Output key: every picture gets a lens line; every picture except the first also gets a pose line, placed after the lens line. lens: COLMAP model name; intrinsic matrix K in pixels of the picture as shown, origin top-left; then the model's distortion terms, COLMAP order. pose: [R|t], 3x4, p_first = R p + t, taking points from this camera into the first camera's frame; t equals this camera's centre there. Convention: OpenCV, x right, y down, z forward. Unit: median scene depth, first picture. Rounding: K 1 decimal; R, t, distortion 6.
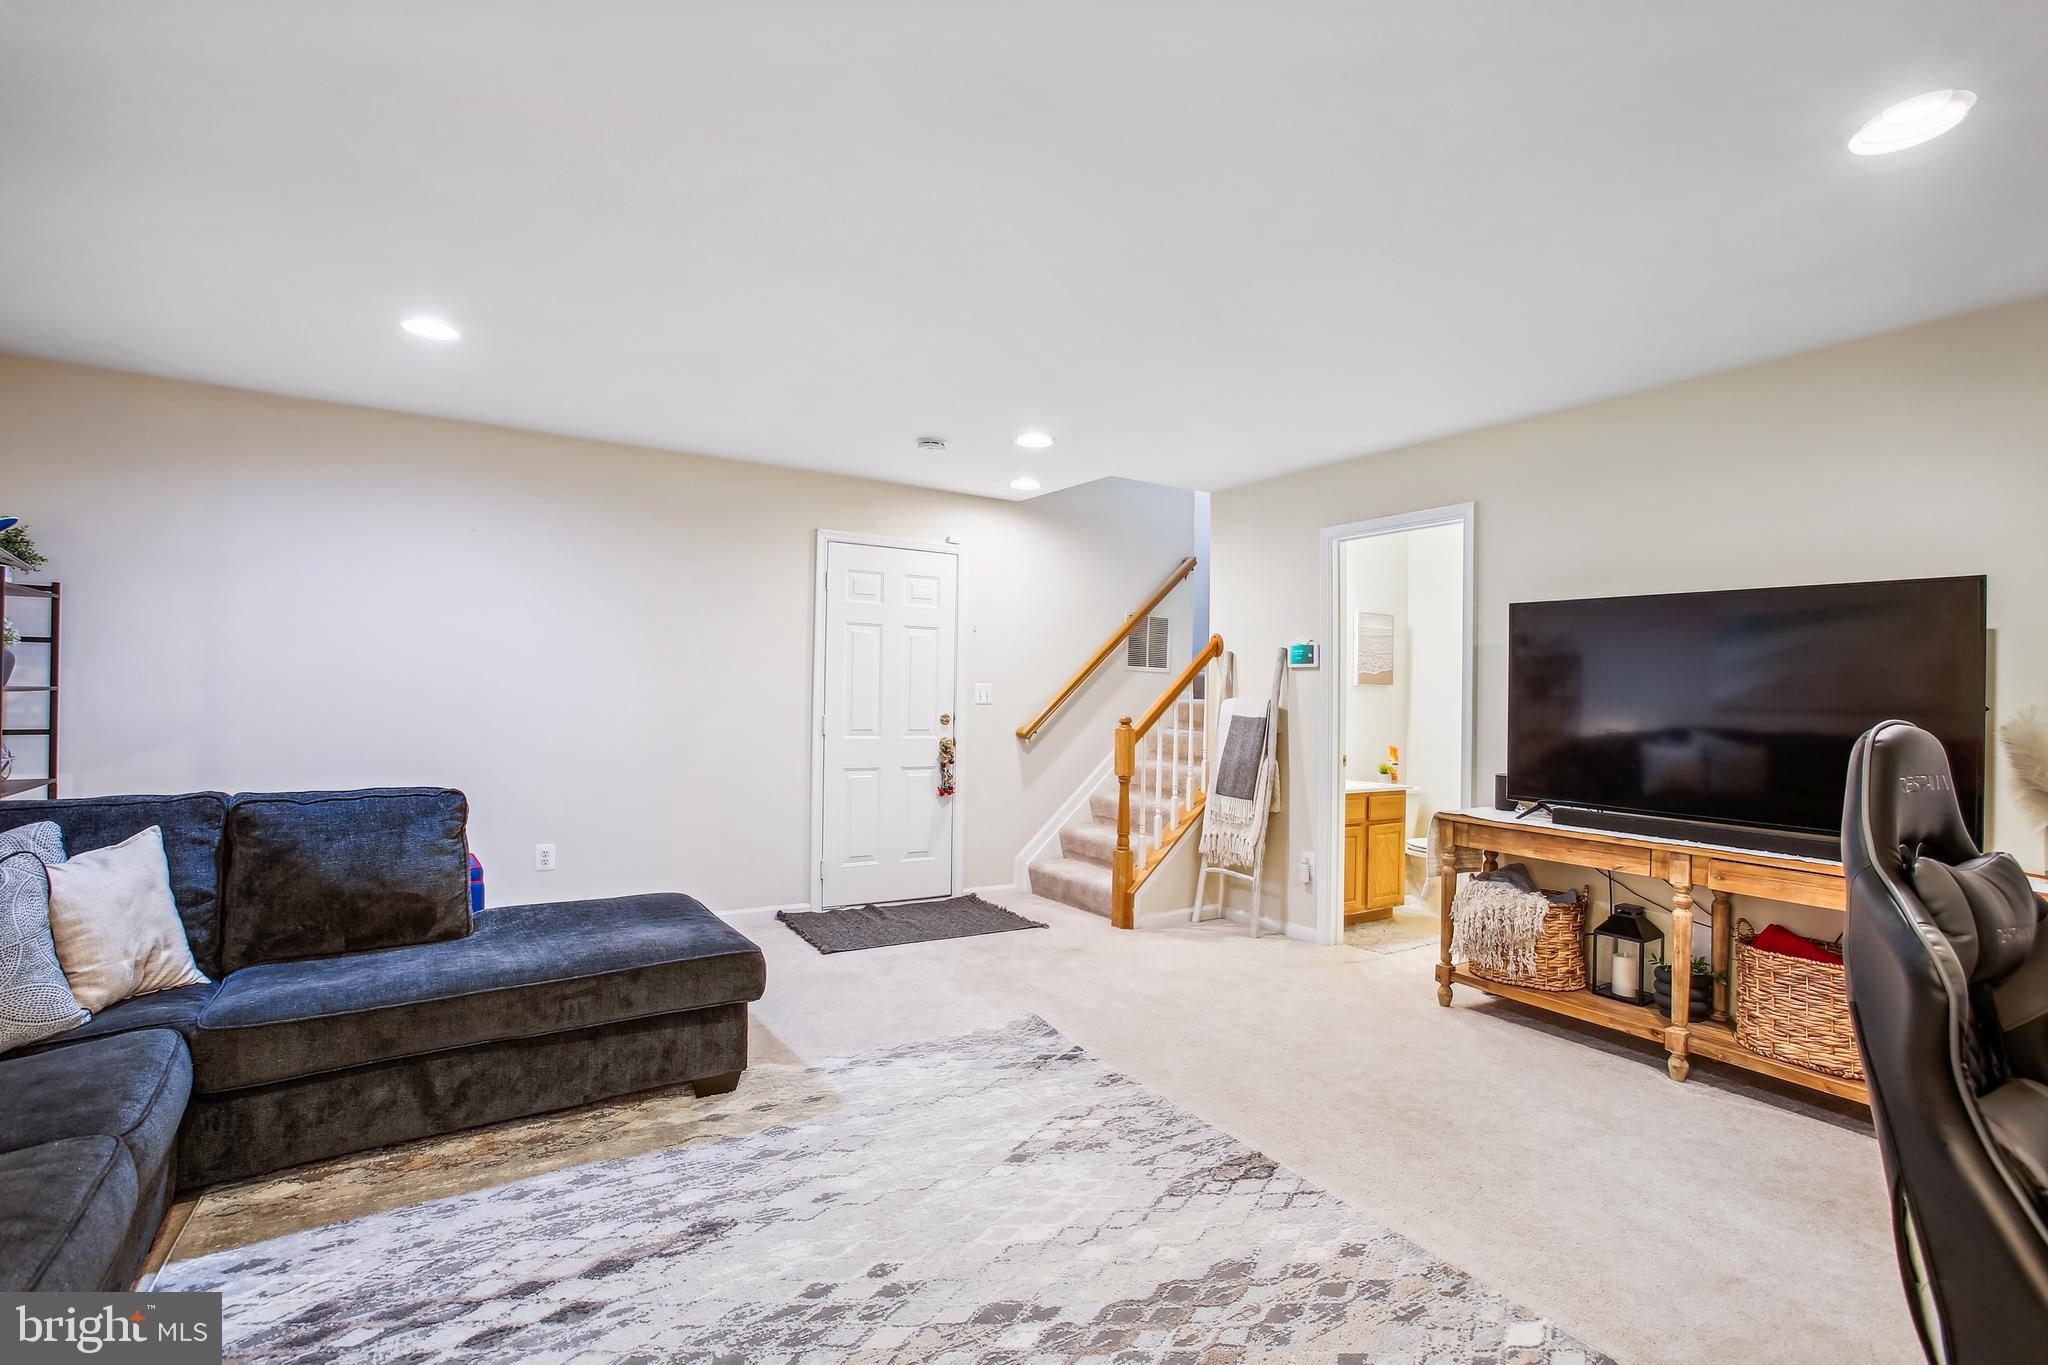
lens RADIAL K [[953.1, 0, 1017.5], [0, 953.1, 692.1], [0, 0, 1]] dist [-0.082120, 0.039089]
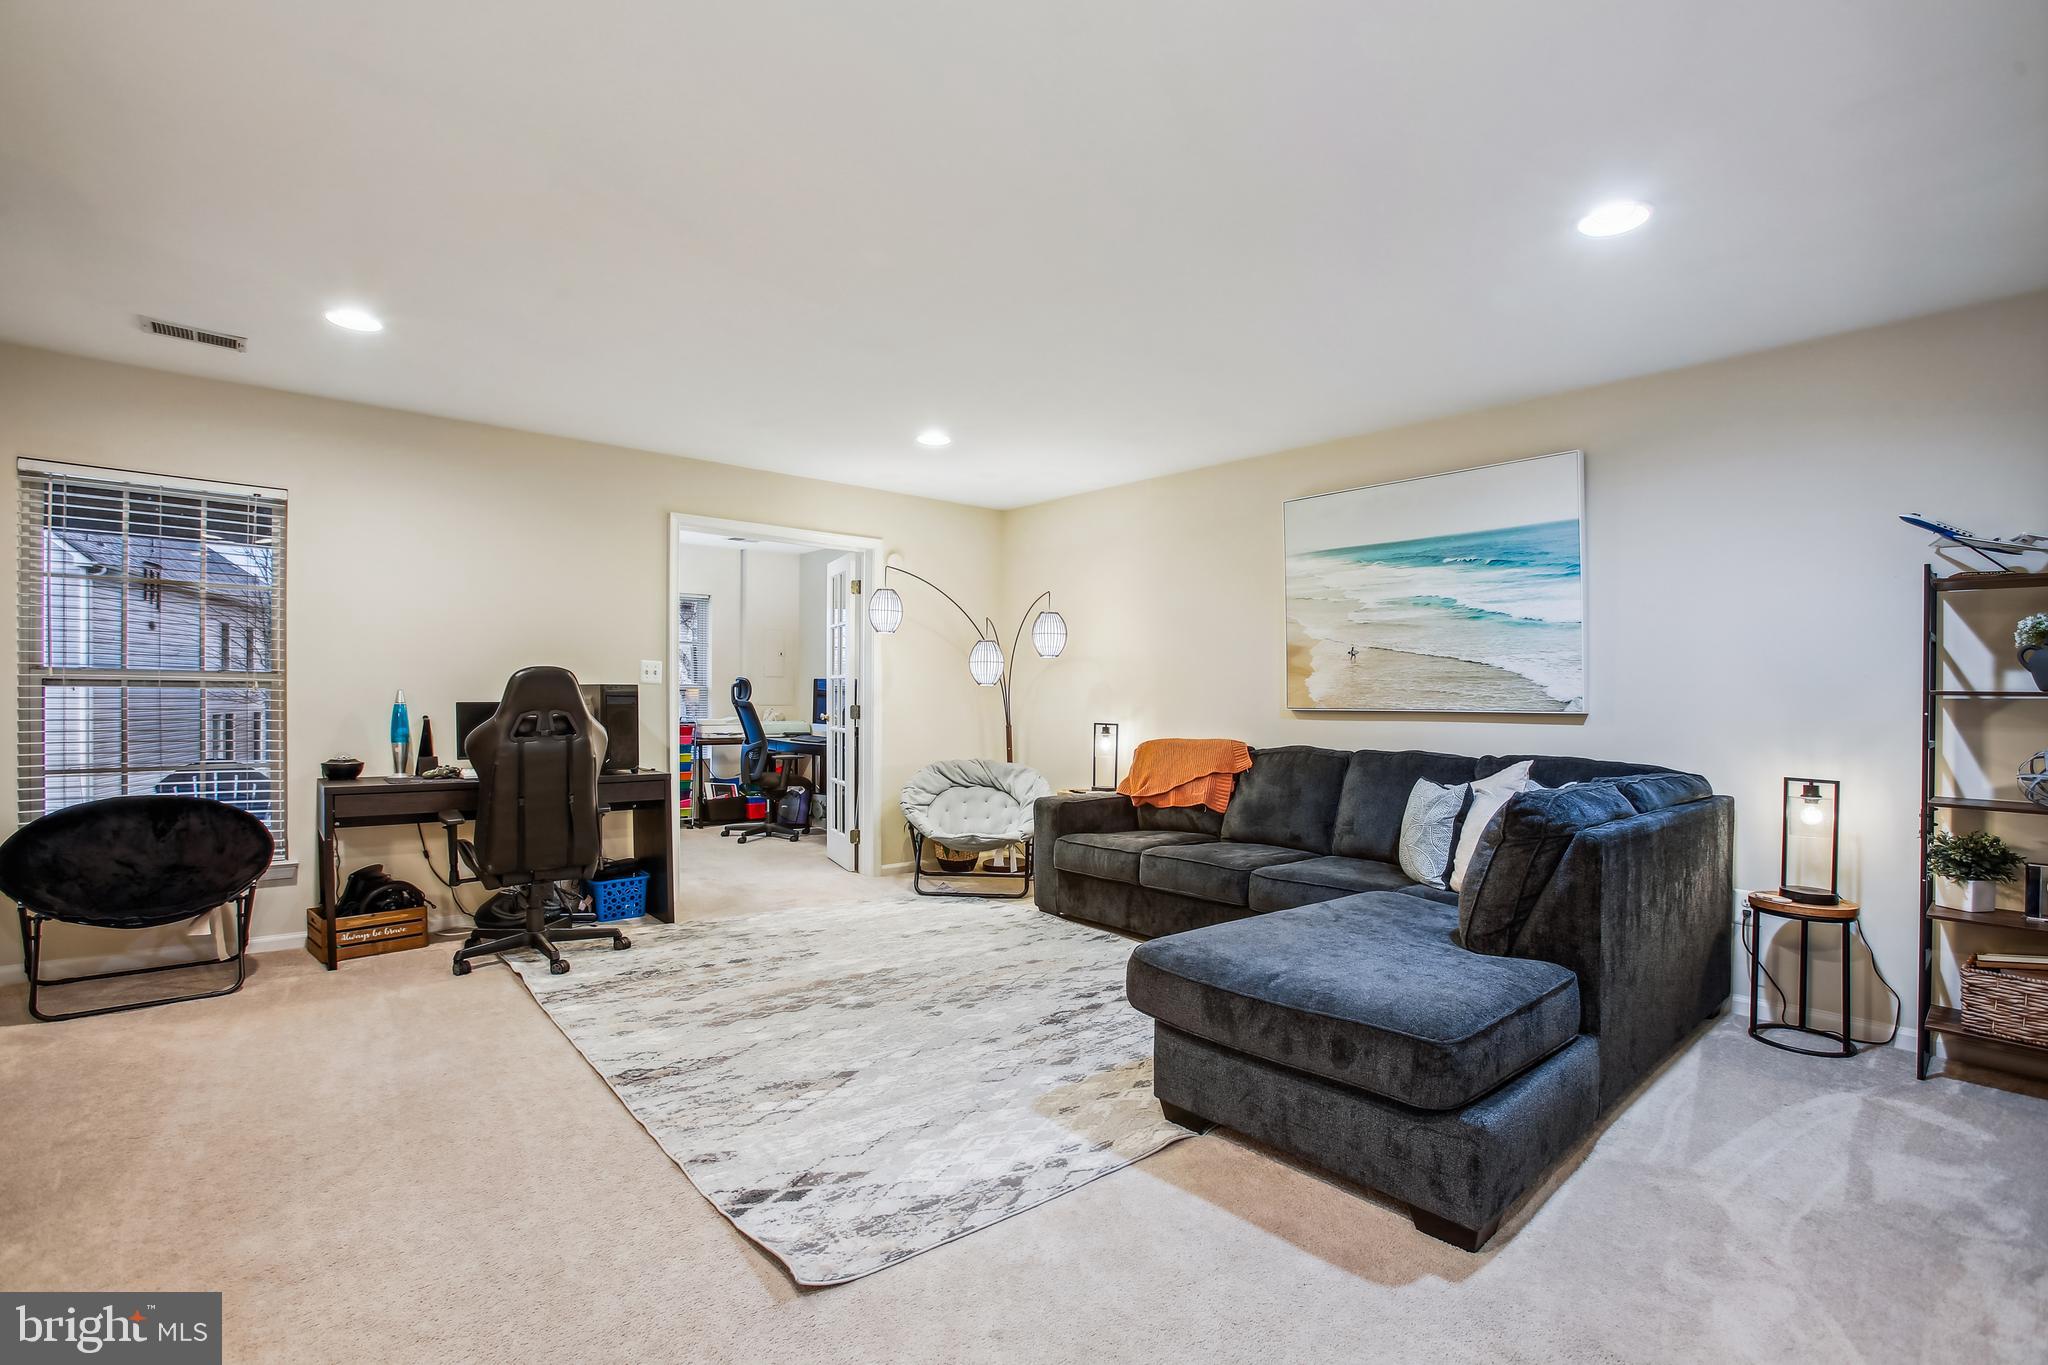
lens RADIAL K [[953.1, 0, 1017.5], [0, 953.1, 692.1], [0, 0, 1]] dist [-0.082120, 0.039089]
pose [[-0.990159, -0.036986, -0.134968, -0.031240], [-0.036406, 0.999314, -0.006762, 0.037862], [0.135126, -0.001781, -0.990827, 1.970960]]
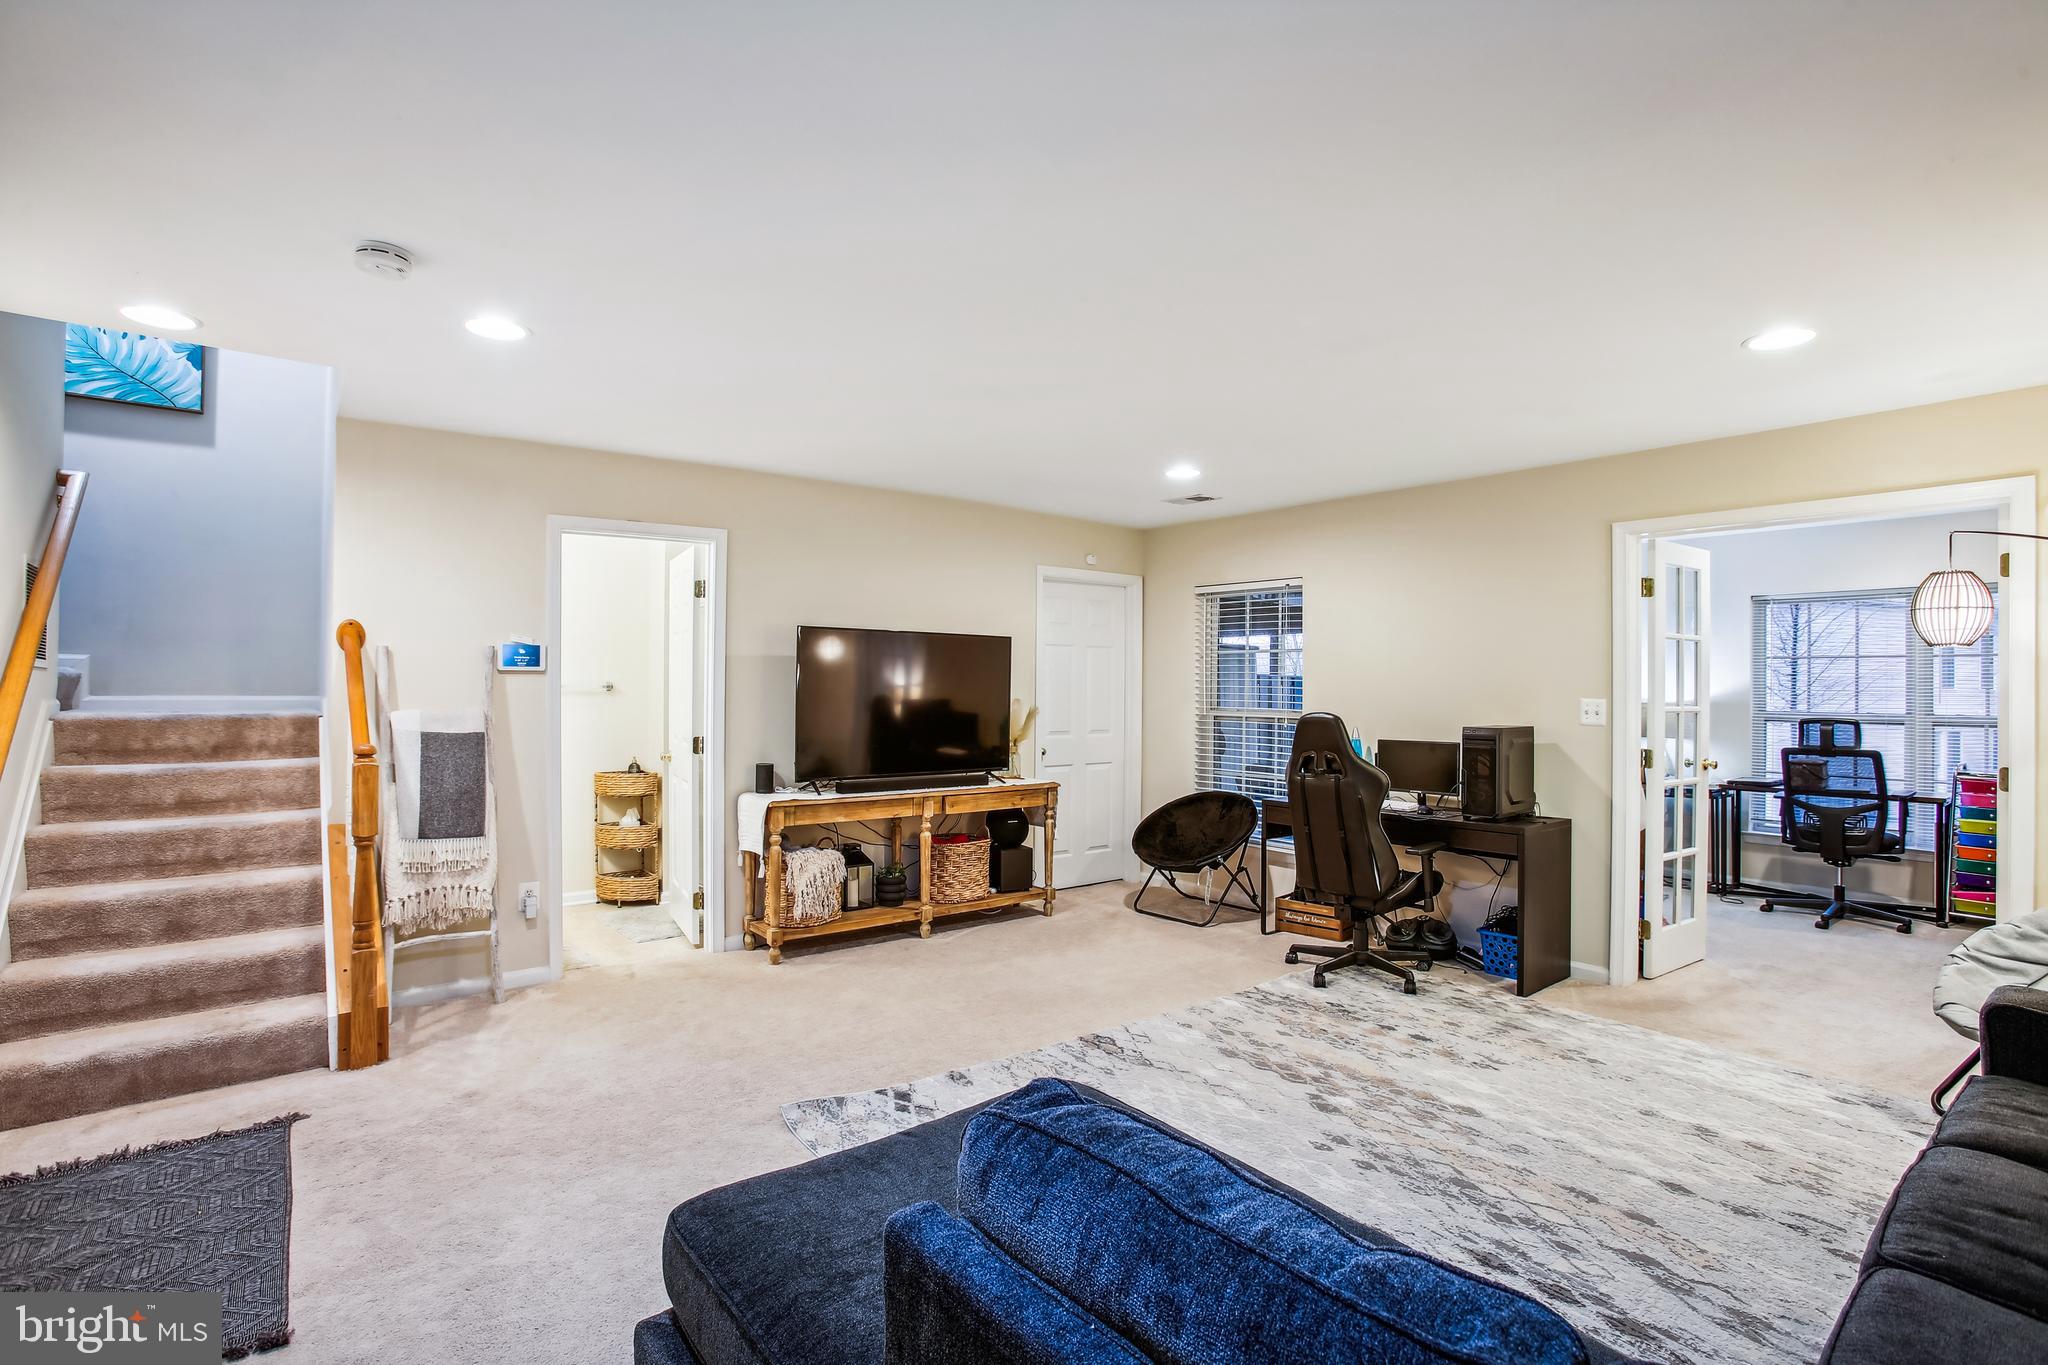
lens RADIAL K [[953.1, 0, 1017.5], [0, 953.1, 692.1], [0, 0, 1]] dist [-0.082120, 0.039089]
pose [[-0.100052, -0.029735, 0.994538, -1.057907], [-0.006896, 0.999550, 0.029191, -0.062315], [-0.994958, -0.003938, -0.100212, 1.158308]]
